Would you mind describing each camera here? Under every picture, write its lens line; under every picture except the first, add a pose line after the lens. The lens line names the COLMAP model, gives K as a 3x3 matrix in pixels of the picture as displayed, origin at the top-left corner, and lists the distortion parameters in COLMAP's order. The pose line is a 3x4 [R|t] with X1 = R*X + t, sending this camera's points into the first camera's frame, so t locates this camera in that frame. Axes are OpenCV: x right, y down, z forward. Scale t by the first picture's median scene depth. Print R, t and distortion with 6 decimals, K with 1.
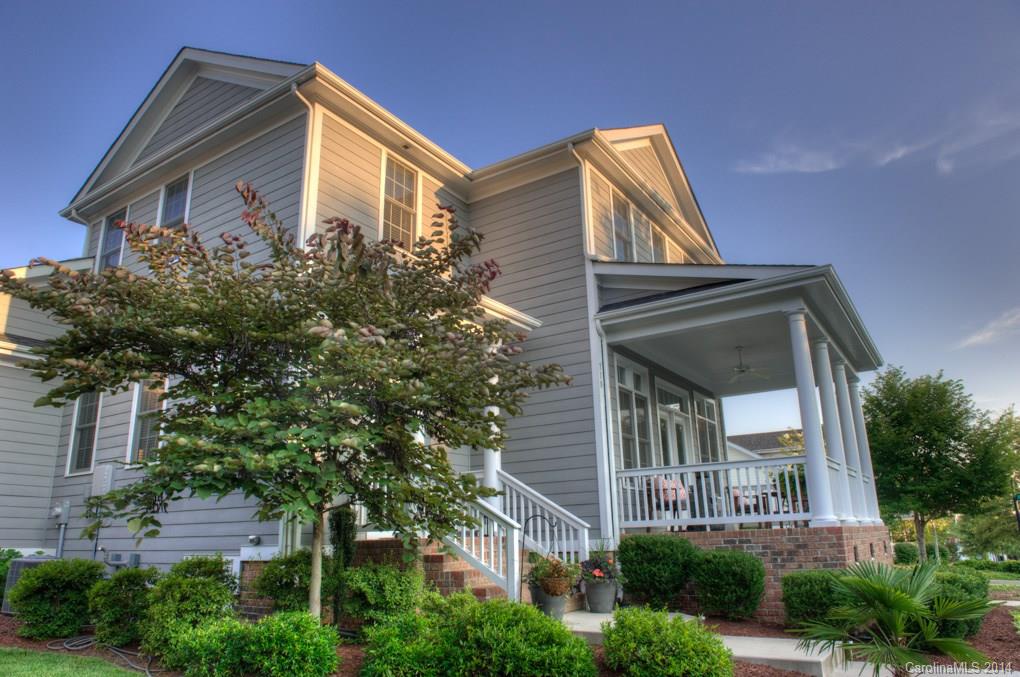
lens RADIAL K [[703.8, 0, 504.2], [0, 703.8, 340.8], [0, 0, 1]] dist [-0.040345, -0.003200]
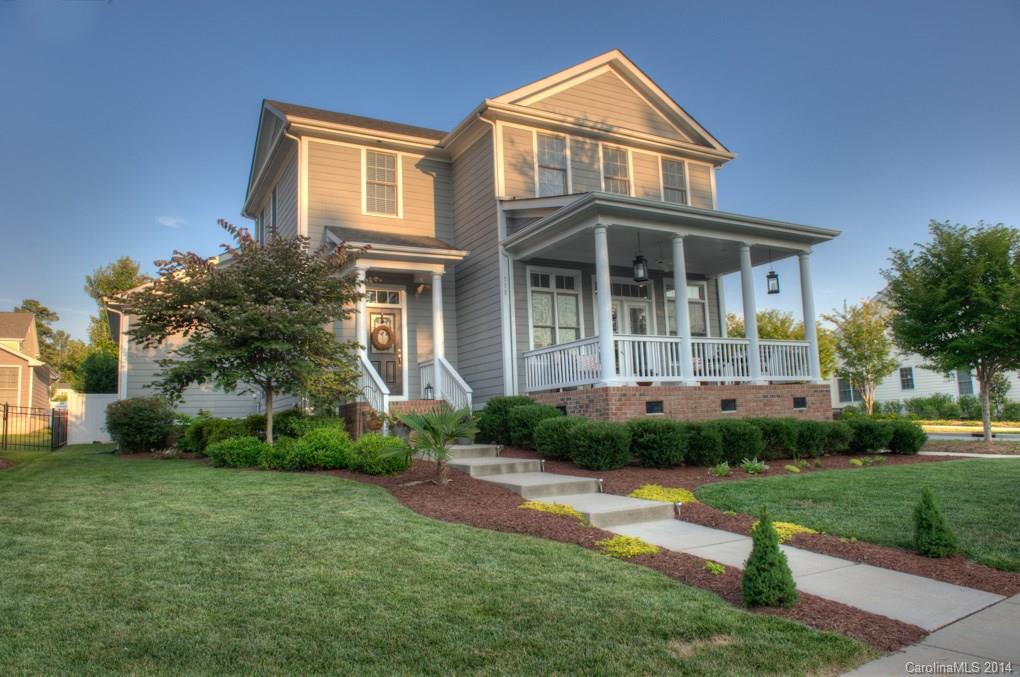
lens RADIAL K [[703.8, 0, 516.6], [0, 703.8, 334.7], [0, 0, 1]] dist [-0.040345, -0.003200]
pose [[0.886834, -0.077767, -0.455497, 0.749747], [0.154034, 0.979109, 0.132735, -0.036374], [0.435659, -0.187876, 0.880286, -0.224102]]
